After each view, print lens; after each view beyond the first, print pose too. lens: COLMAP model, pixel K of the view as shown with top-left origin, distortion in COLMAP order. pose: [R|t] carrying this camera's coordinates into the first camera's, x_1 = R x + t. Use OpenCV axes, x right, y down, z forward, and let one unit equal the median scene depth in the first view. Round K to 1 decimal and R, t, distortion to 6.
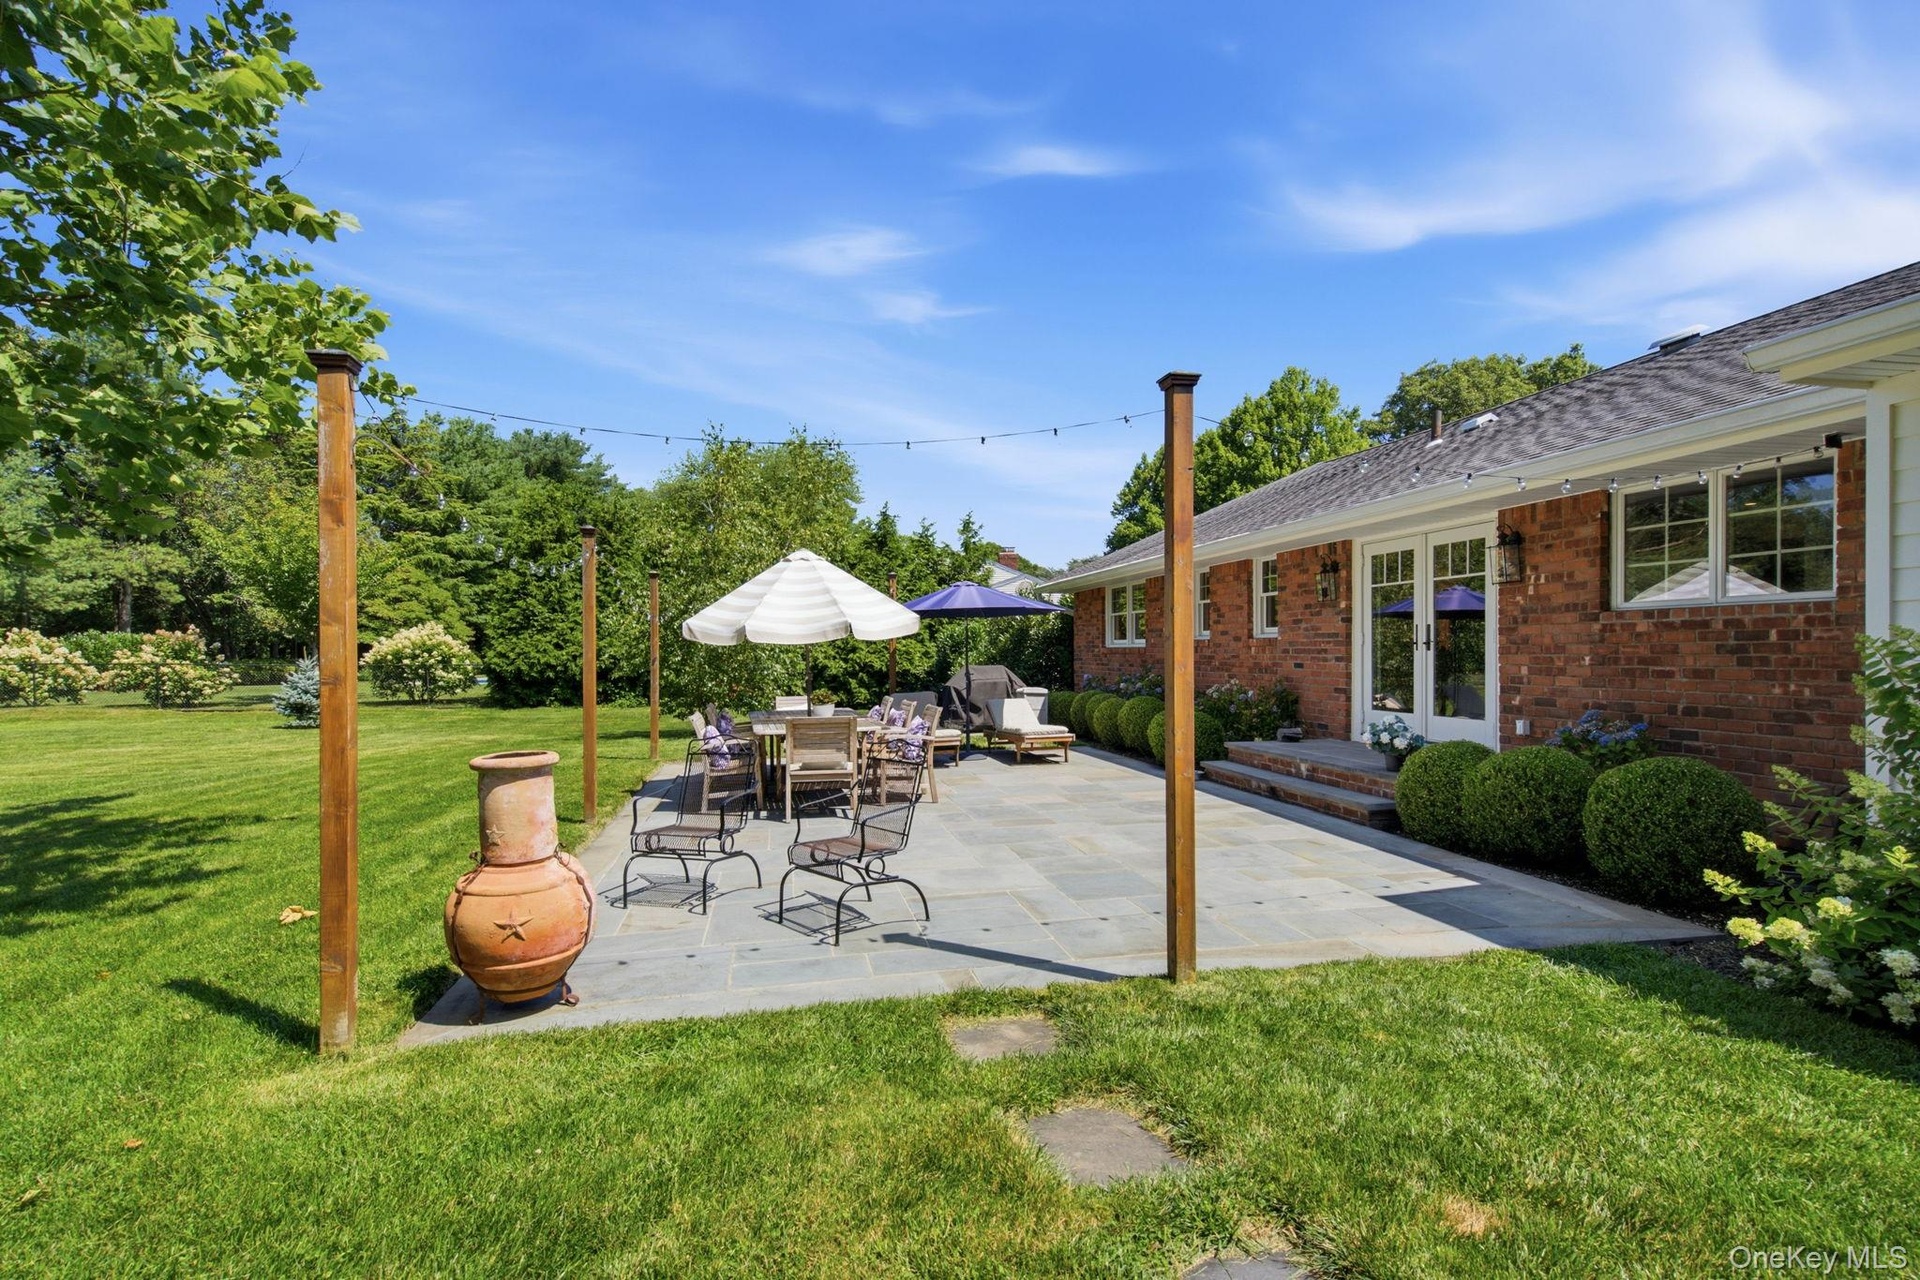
lens RADIAL K [[919.0, 0, 959.8], [0, 919.0, 645.3], [0, 0, 1]] dist [0.000573, 0.000020]
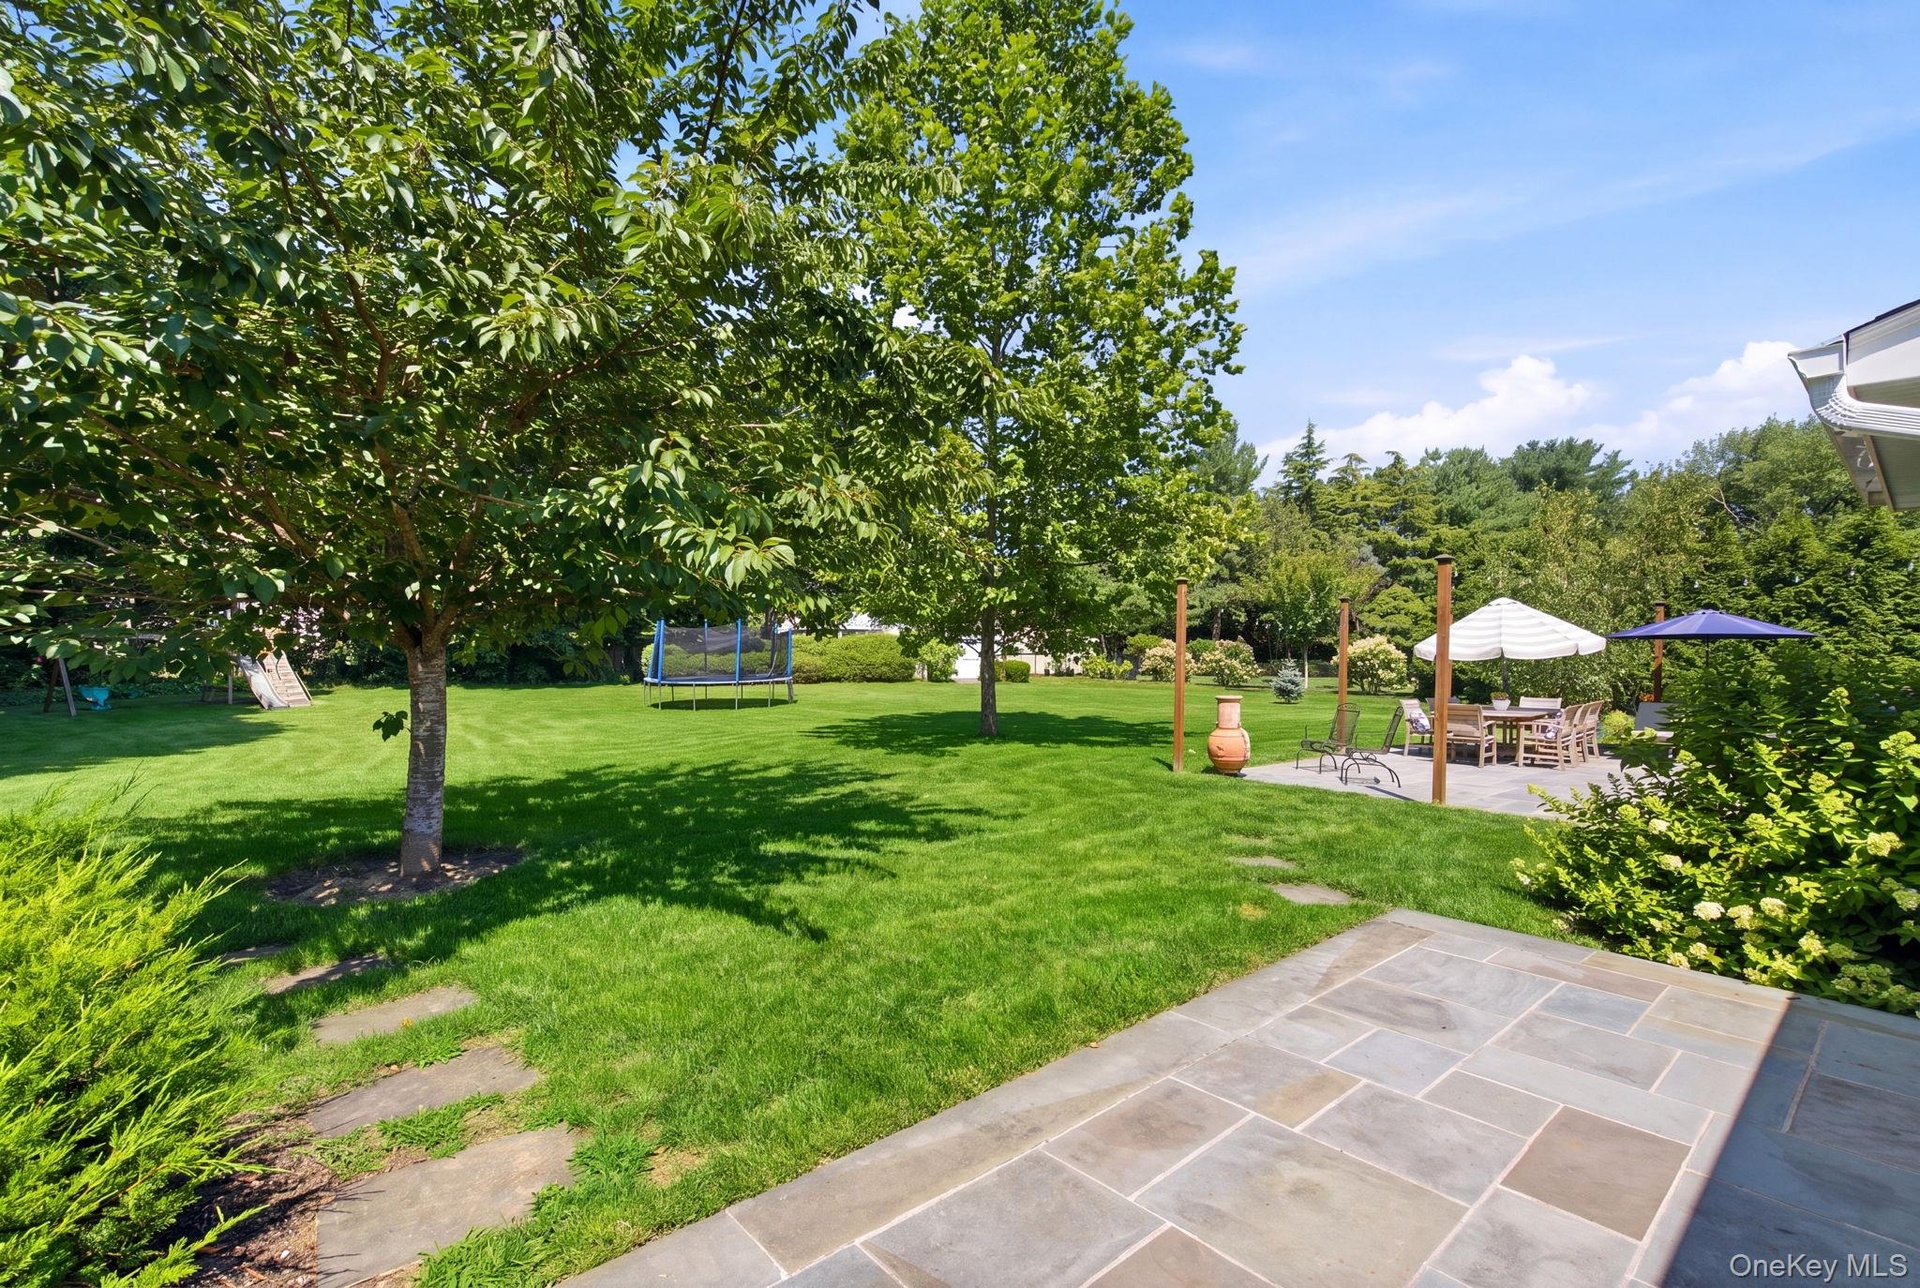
lens RADIAL K [[886.5, 0, 960.0], [0, 886.5, 644.0], [0, 0, 1]] dist [-0.000013, -0.000024]
pose [[0.502861, 0.009362, -0.864317, 0.184521], [-0.013843, 0.999900, 0.002777, -0.005000], [0.864257, 0.010569, 0.502940, -0.143693]]
